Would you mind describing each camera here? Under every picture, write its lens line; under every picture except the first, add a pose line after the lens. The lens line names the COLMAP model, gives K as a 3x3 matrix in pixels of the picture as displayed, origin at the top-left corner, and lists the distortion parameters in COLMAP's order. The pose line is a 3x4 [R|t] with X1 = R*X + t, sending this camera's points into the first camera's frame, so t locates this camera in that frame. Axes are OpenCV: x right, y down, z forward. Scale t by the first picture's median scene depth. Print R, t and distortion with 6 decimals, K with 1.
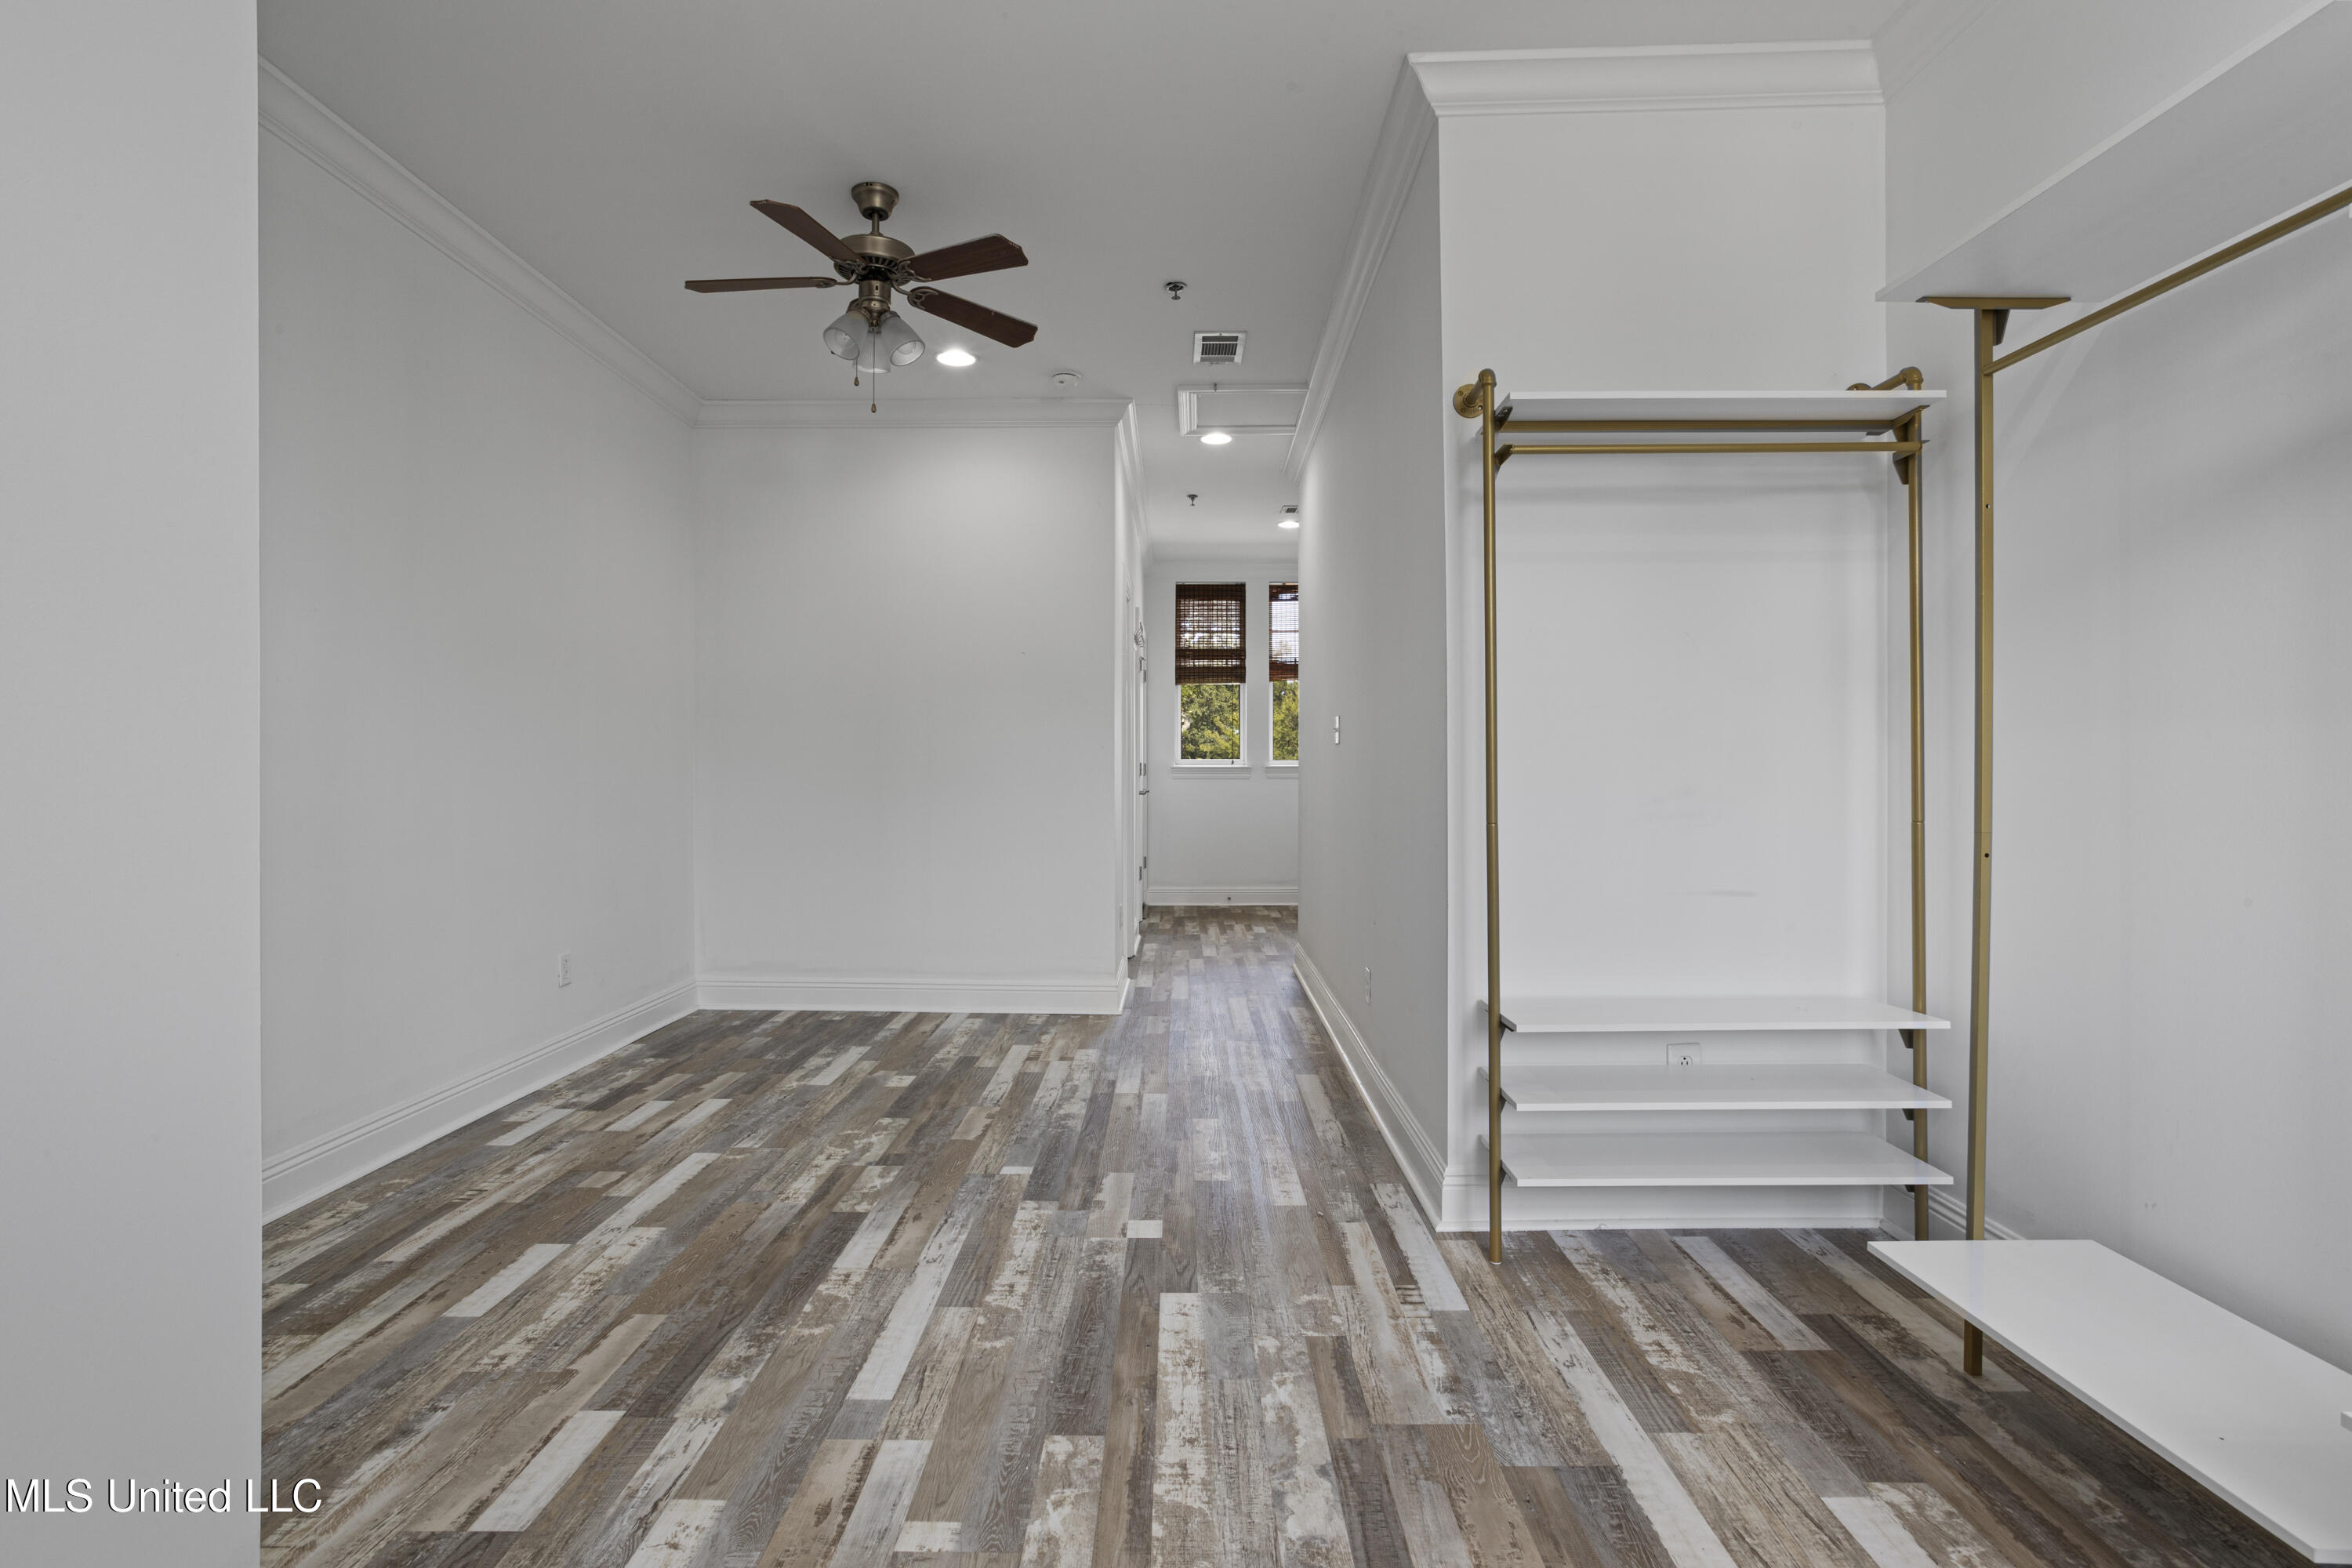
lens RADIAL K [[1169.8, 0, 1174.6], [0, 1169.8, 777.4], [0, 0, 1]] dist [0.001170, 0.000609]
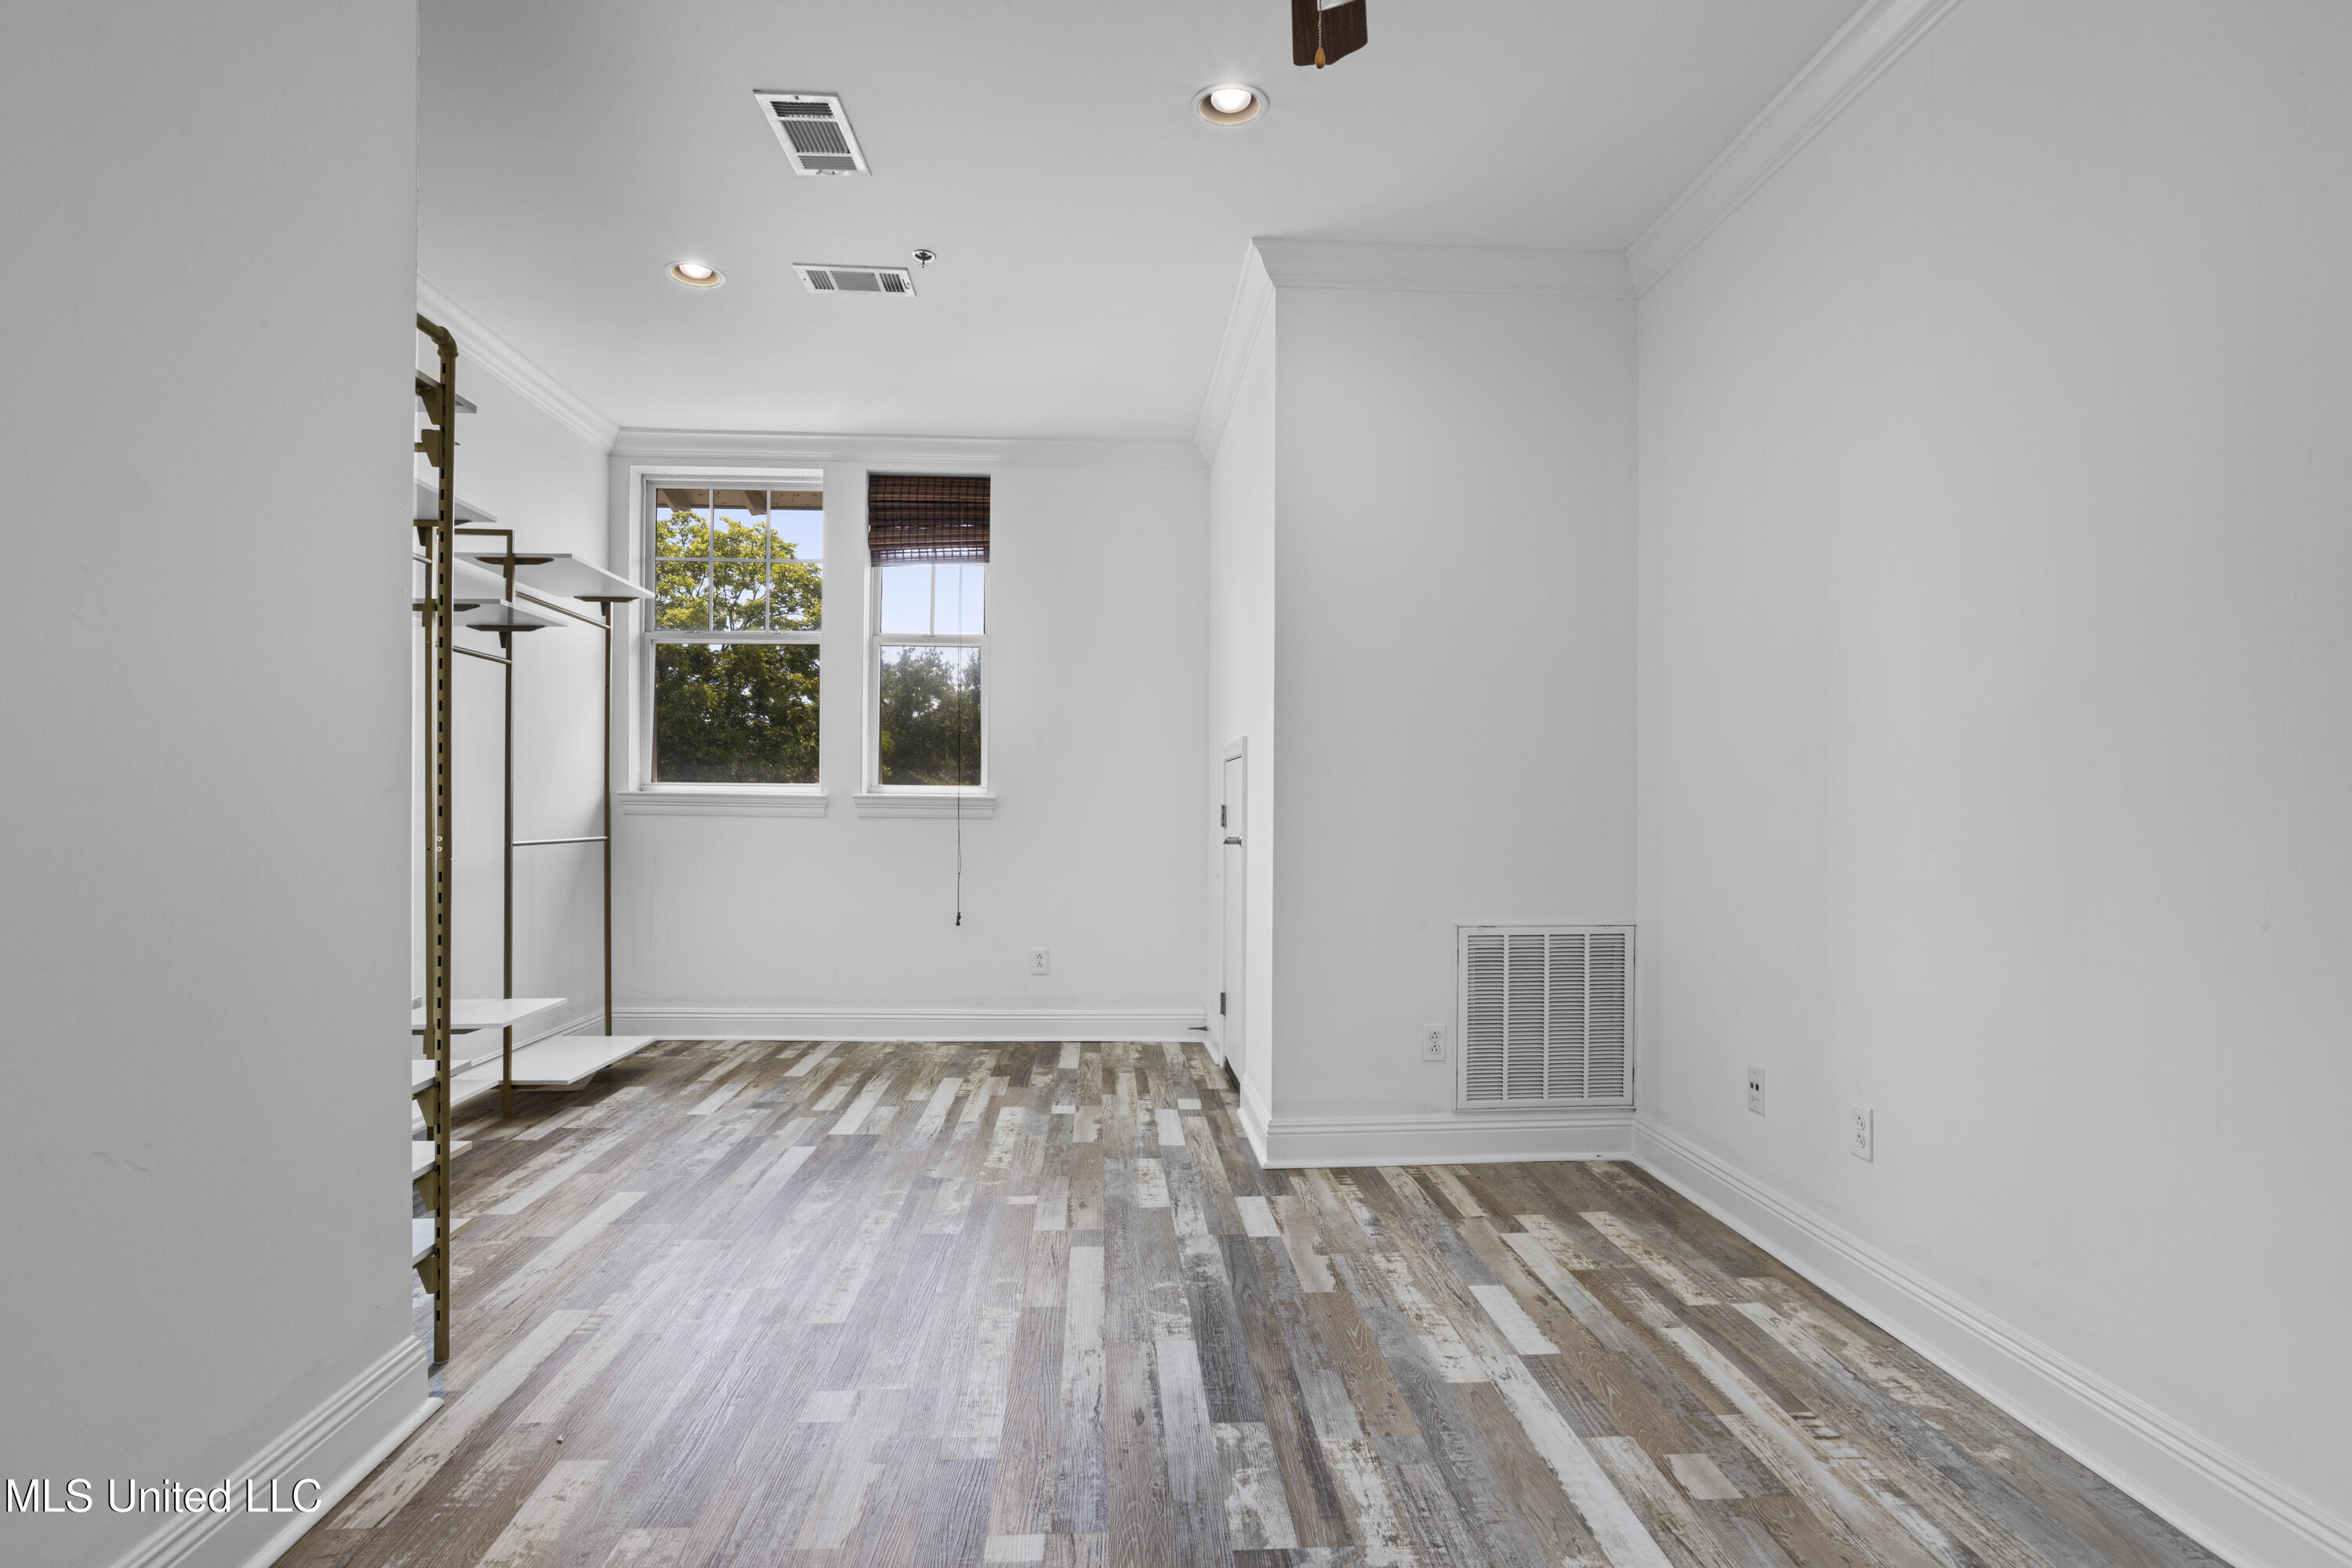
lens RADIAL K [[1169.8, 0, 1176.6], [0, 1169.8, 793.8], [0, 0, 1]] dist [0.001170, 0.000609]
pose [[-0.997383, -0.001631, -0.072276, -0.202582], [-0.001524, 0.999998, -0.001537, -0.009785], [0.072279, -0.001423, -0.997383, 1.839198]]
